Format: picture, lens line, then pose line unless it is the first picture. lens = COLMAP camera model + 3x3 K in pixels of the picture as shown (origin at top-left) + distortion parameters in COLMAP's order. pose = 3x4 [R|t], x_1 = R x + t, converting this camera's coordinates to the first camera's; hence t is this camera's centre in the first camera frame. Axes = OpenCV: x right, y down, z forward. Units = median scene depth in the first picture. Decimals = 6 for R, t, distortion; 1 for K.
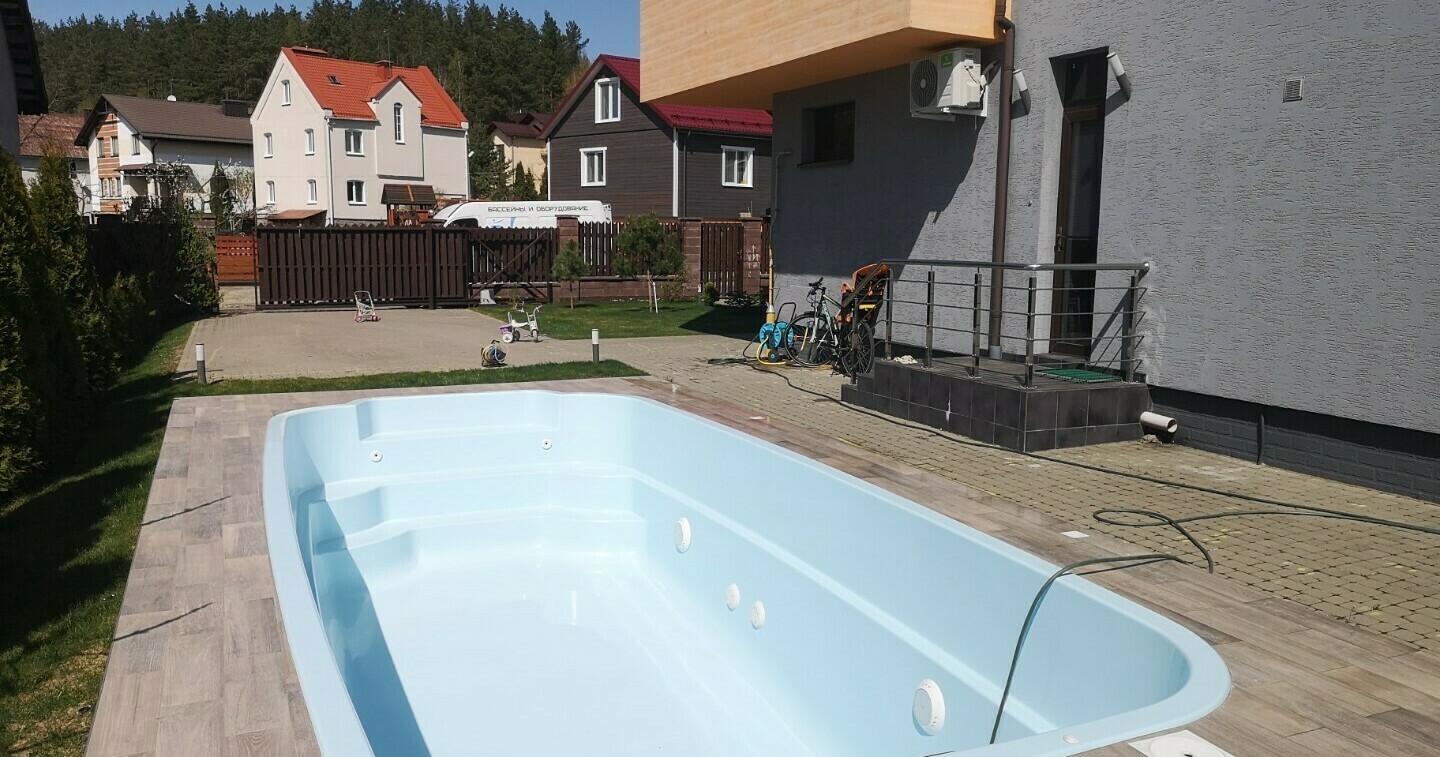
lens RADIAL K [[1073.7, 0, 797.0], [0, 1073.7, 380.3], [0, 0, 1]] dist [0.003711, -0.001004]
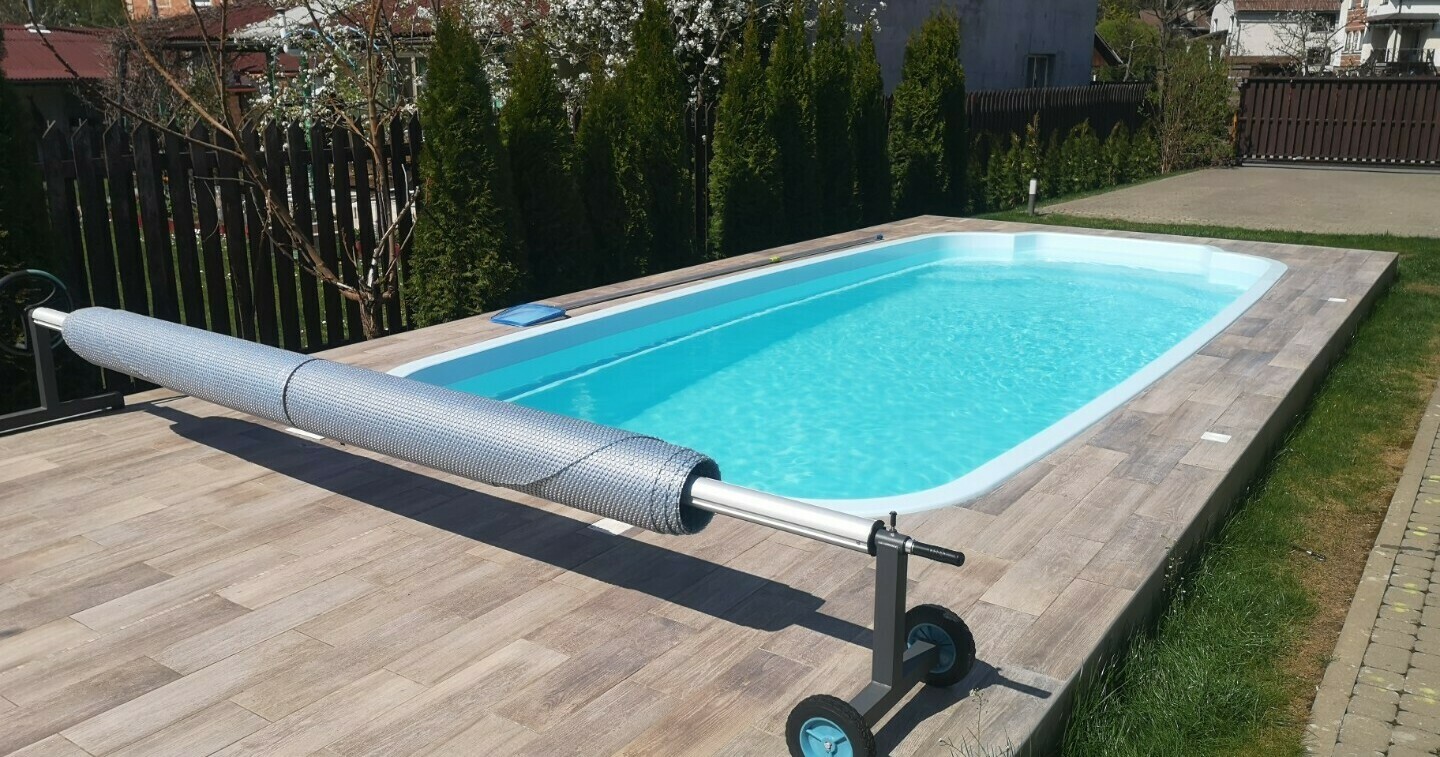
lens RADIAL K [[1095.6, 0, 720.0], [0, 1095.6, 378.5], [0, 0, 1]] dist [0.068850, -0.072166]
pose [[0.536322, 0.225129, -0.813434, 0.773237], [-0.126398, 0.974325, 0.186319, -0.012246], [0.834495, 0.002889, 0.551008, 0.216669]]
